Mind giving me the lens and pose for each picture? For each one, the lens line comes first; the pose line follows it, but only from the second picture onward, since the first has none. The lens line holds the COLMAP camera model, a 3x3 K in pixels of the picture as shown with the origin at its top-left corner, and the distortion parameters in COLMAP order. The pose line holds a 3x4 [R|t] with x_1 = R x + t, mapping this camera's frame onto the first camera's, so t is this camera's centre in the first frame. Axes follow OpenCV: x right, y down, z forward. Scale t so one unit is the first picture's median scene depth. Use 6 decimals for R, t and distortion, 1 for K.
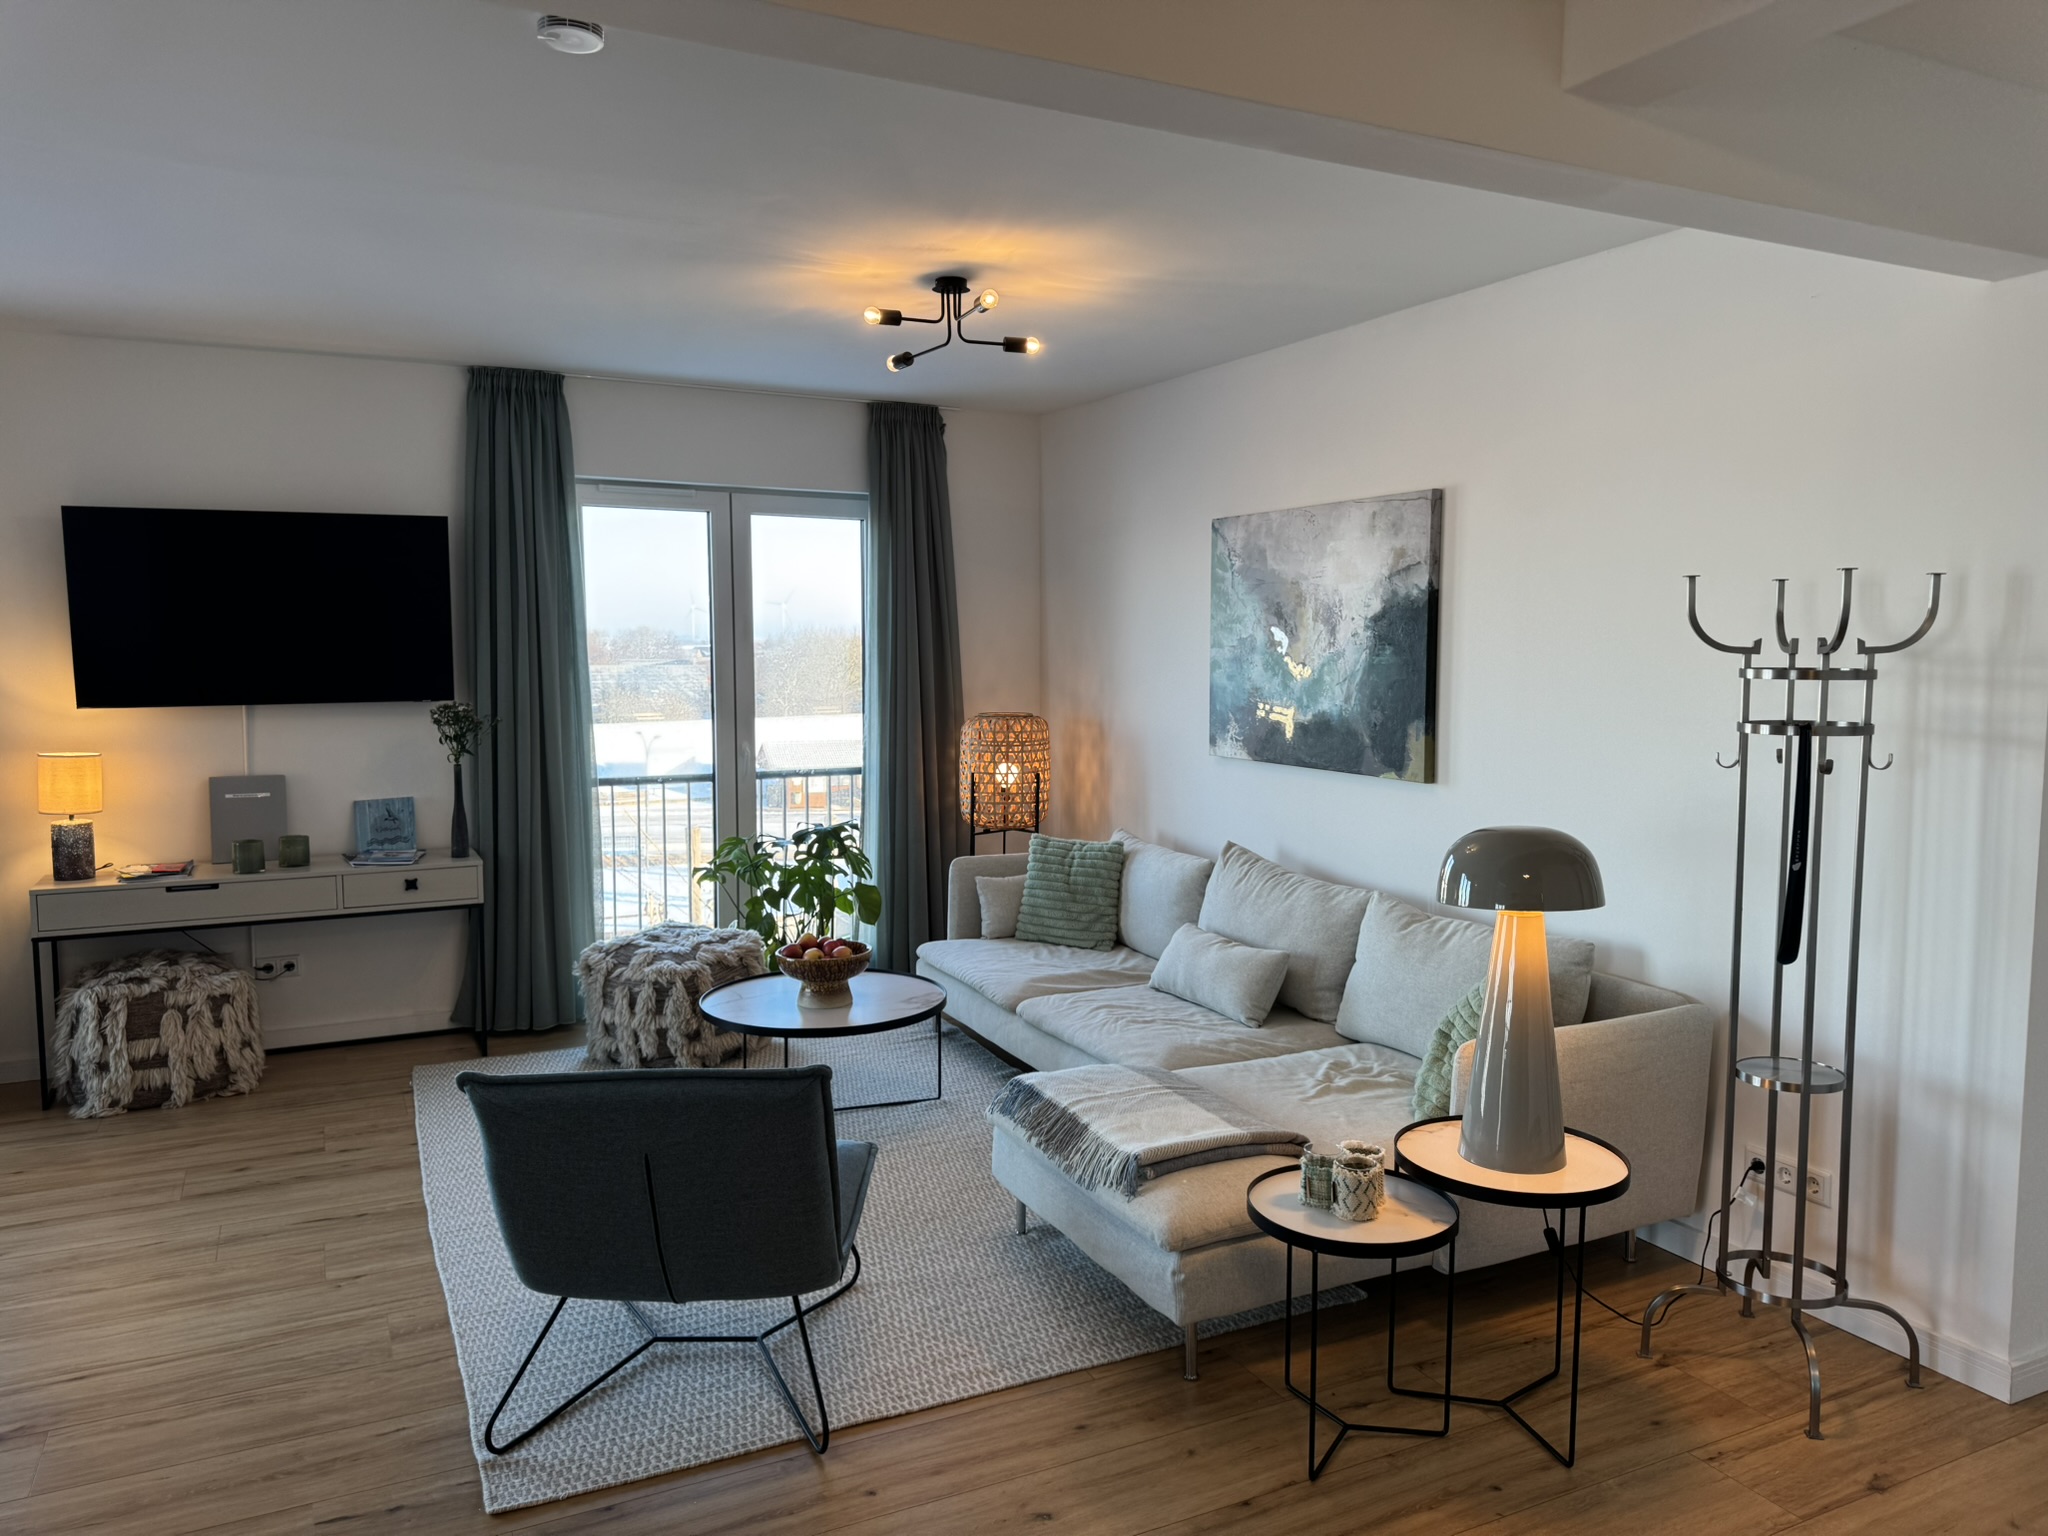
lens RADIAL K [[1437.4, 0, 1028.7], [0, 1437.4, 777.6], [0, 0, 1]] dist [0.090246, -0.111517]
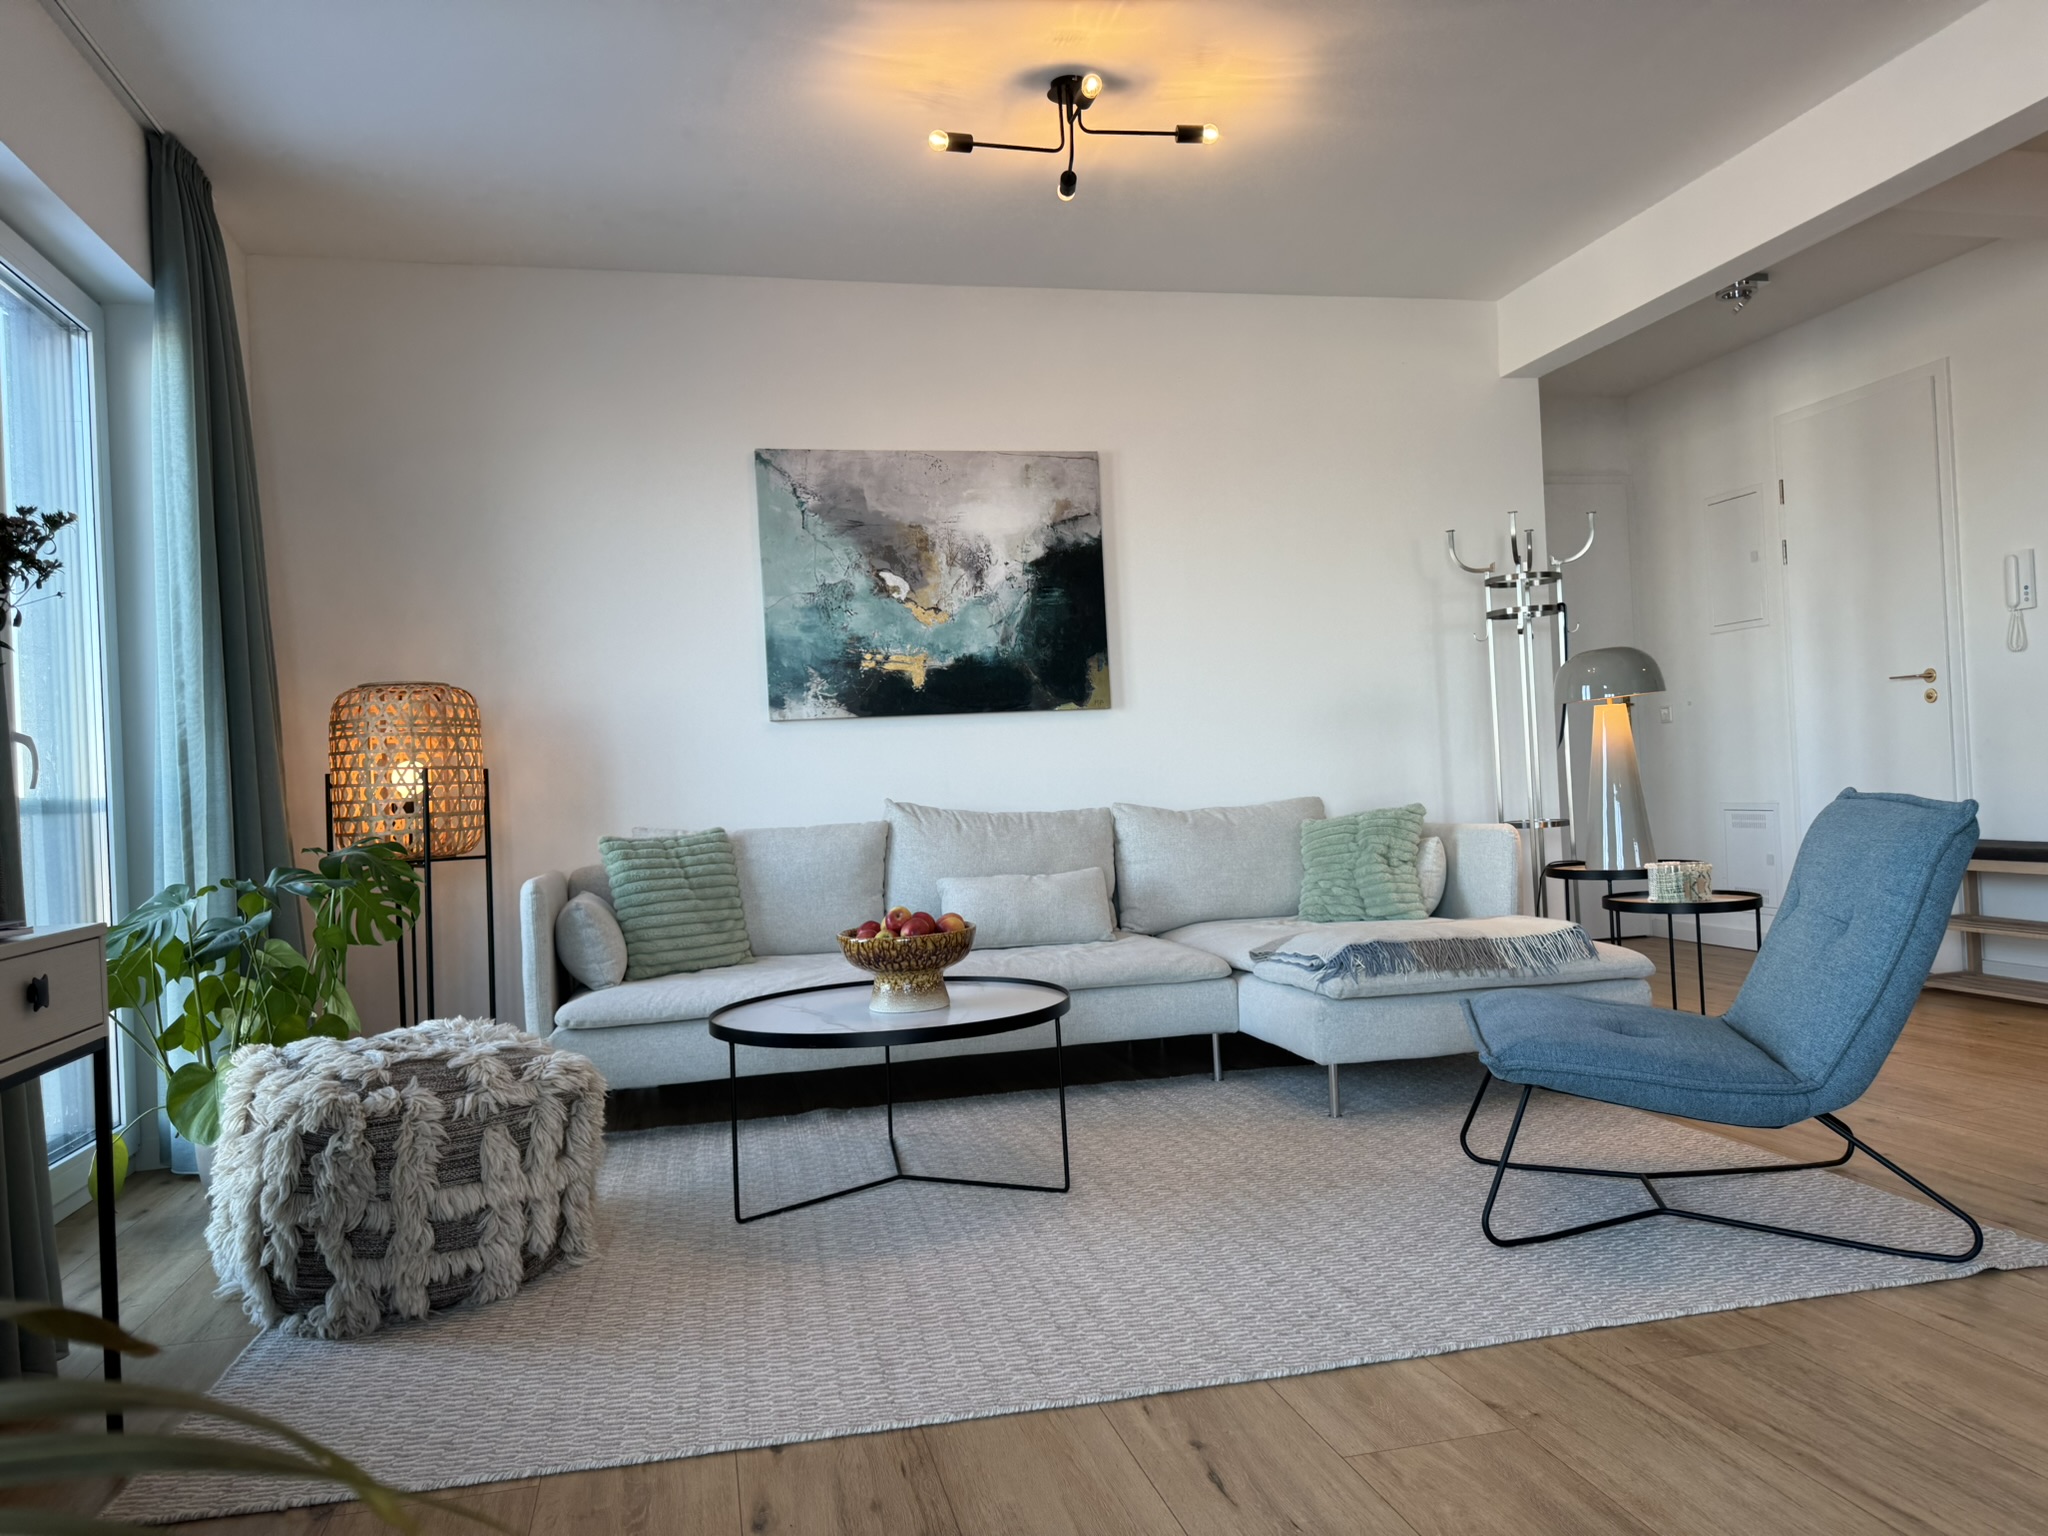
lens RADIAL K [[1437.4, 0, 1028.7], [0, 1437.4, 777.6], [0, 0, 1]] dist [0.090246, -0.111517]
pose [[0.226293, -0.006919, 0.974035, -0.745732], [0.145411, 0.989010, -0.026757, 0.069847], [-0.963144, 0.147690, 0.224812, 0.729148]]
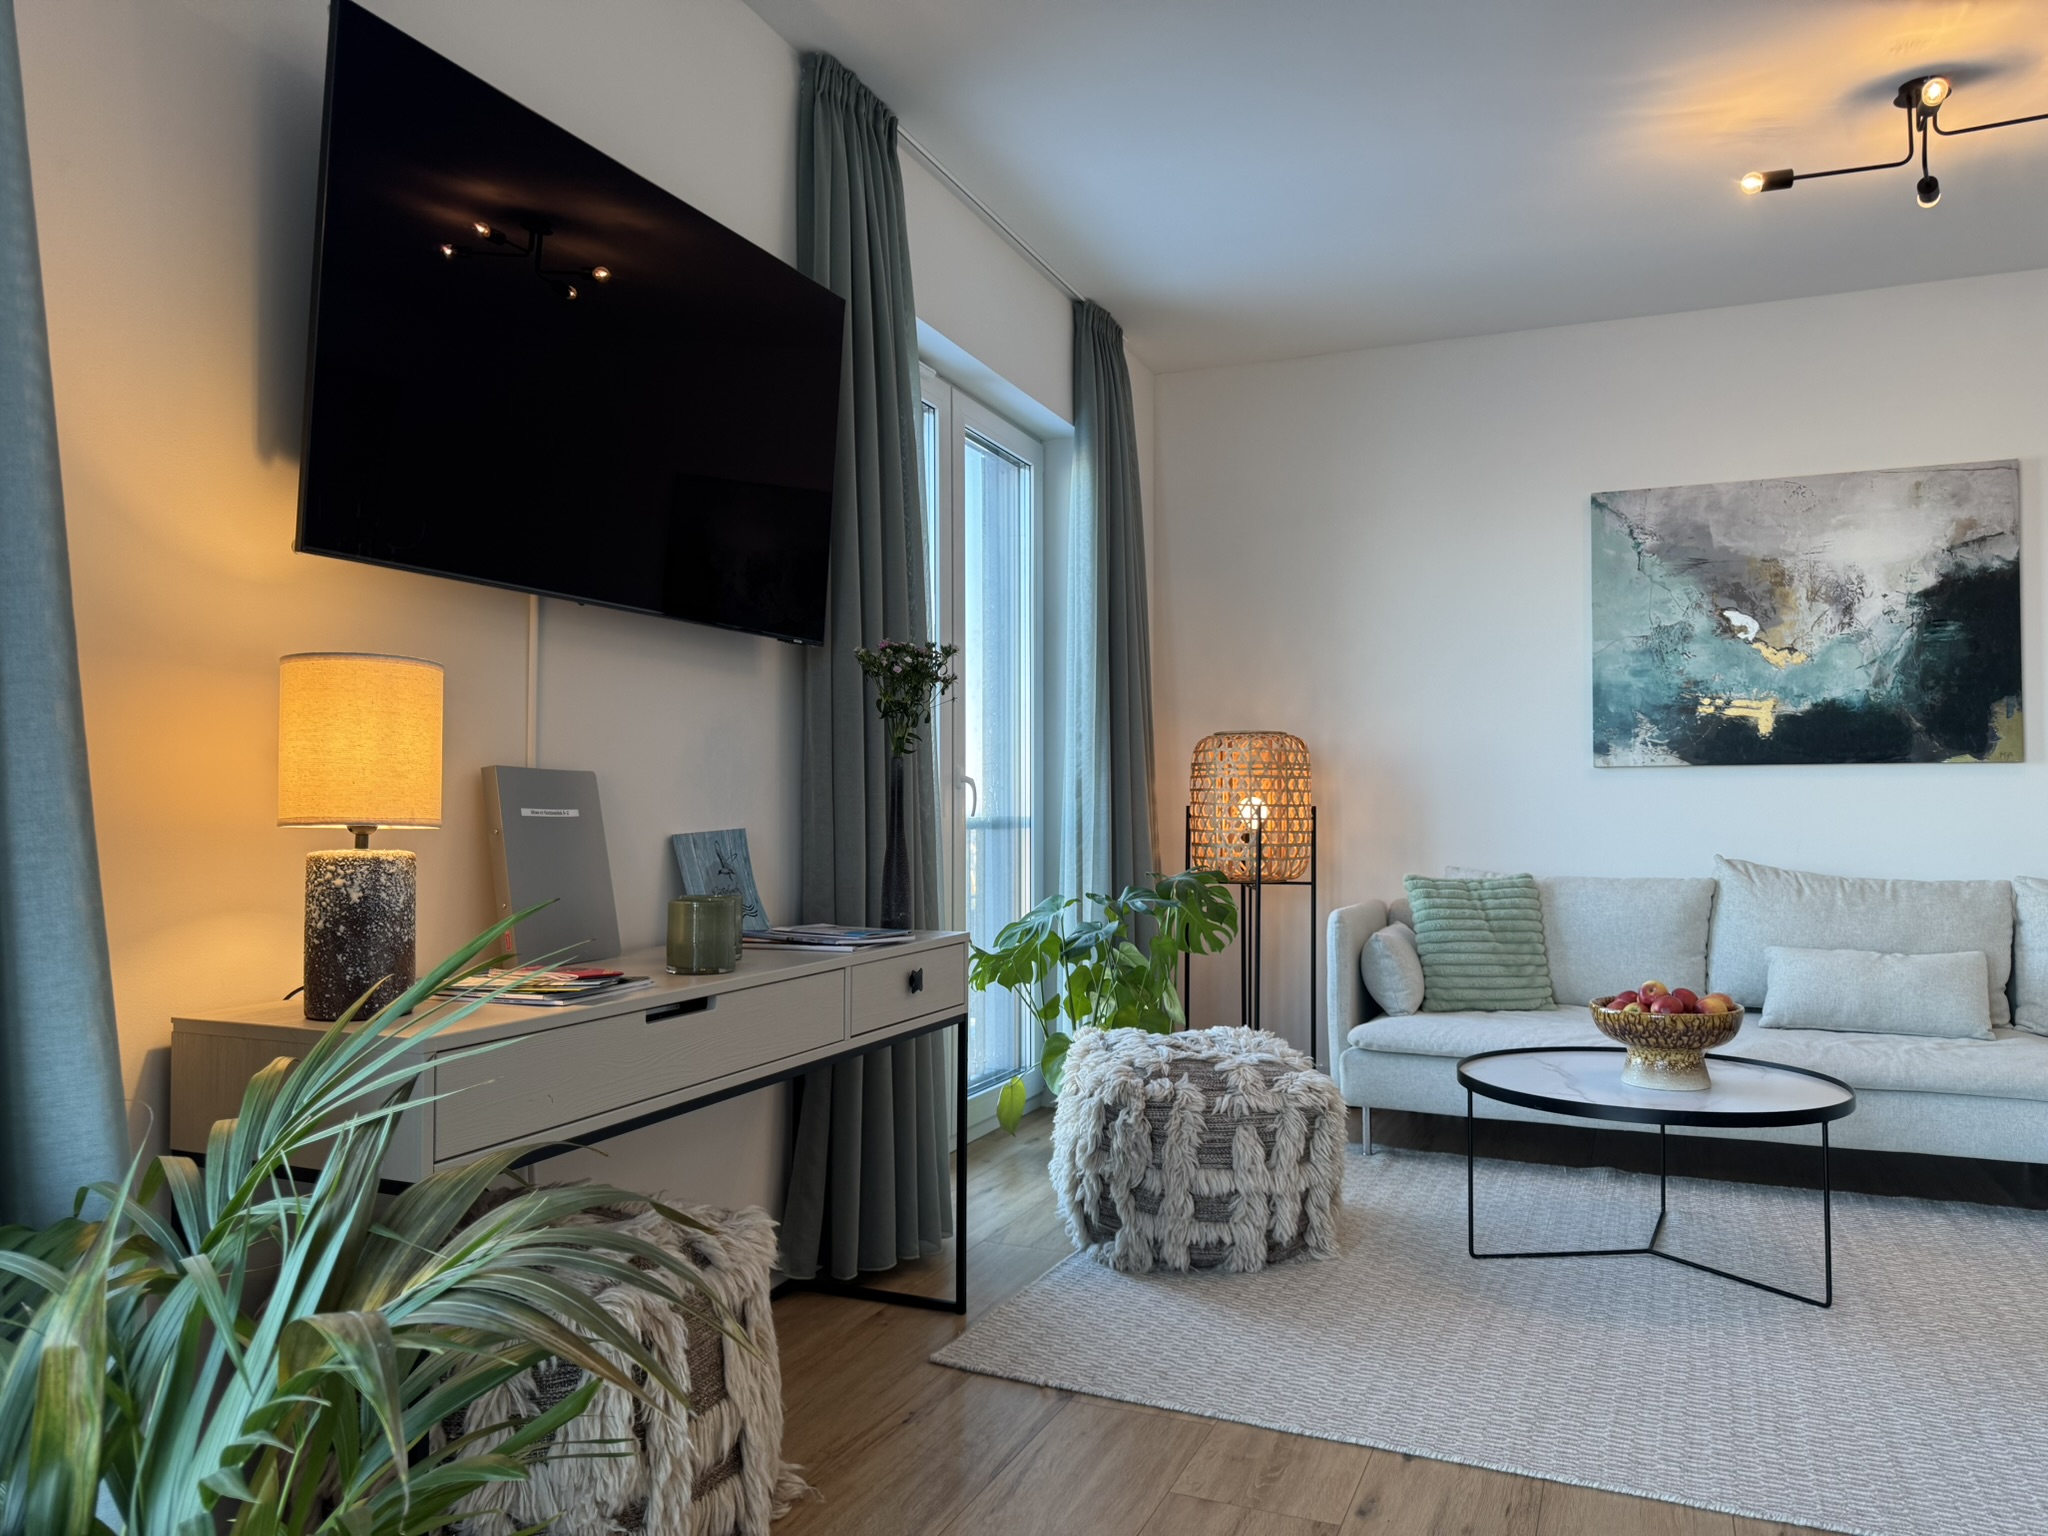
lens RADIAL K [[1495.9, 0, 1042.8], [0, 1495.9, 770.8], [0, 0, 1]] dist [0.072349, -0.071691]
pose [[0.750559, 0.015054, 0.660632, -0.776272], [0.066559, 0.992934, -0.098246, 0.057941], [-0.657442, 0.117711, 0.744254, 0.606901]]
